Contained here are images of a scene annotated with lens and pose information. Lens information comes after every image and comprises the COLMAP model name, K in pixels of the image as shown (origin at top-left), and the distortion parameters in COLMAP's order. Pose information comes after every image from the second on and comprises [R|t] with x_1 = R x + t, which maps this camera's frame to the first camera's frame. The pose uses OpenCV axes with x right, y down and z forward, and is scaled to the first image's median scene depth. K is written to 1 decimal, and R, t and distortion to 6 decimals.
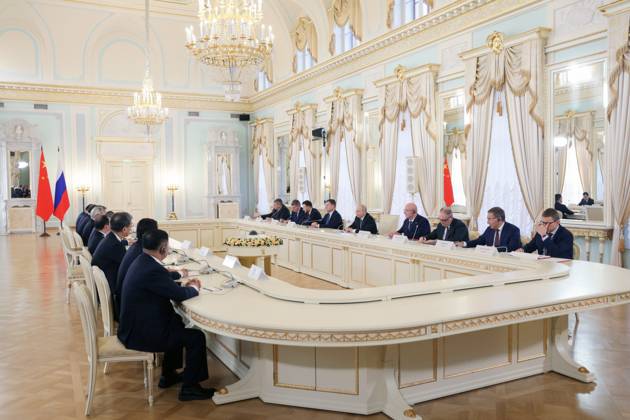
lens RADIAL K [[539.2, 0, 315.4], [0, 539.2, 203.7], [0, 0, 1]] dist [-0.040799, 0.041108]
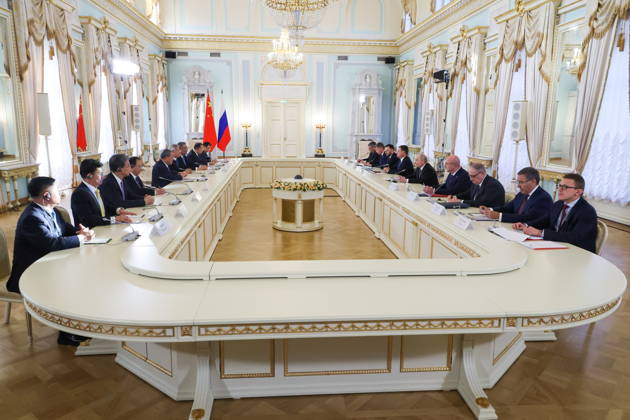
lens RADIAL K [[469.7, 0, 308.8], [0, 469.7, 204.6], [0, 0, 1]] dist [0.034740, -0.010099]
pose [[0.929034, 0.086271, -0.359795, 0.145778], [-0.035543, 0.988748, 0.145304, -0.016292], [0.368282, -0.122204, 0.921648, 0.096305]]
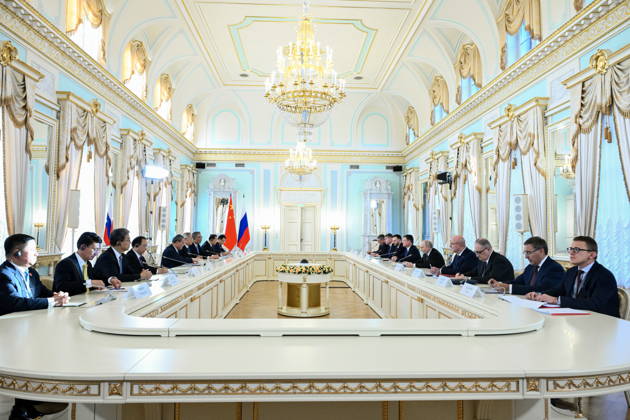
lens RADIAL K [[436.9, 0, 310.8], [0, 436.9, 200.3], [0, 0, 1]] dist [-0.003183, -0.002064]
pose [[0.913945, -0.009055, -0.405737, 0.149155], [-0.033262, 0.994716, -0.097125, 0.011138], [0.404473, 0.102263, 0.908815, 0.134292]]
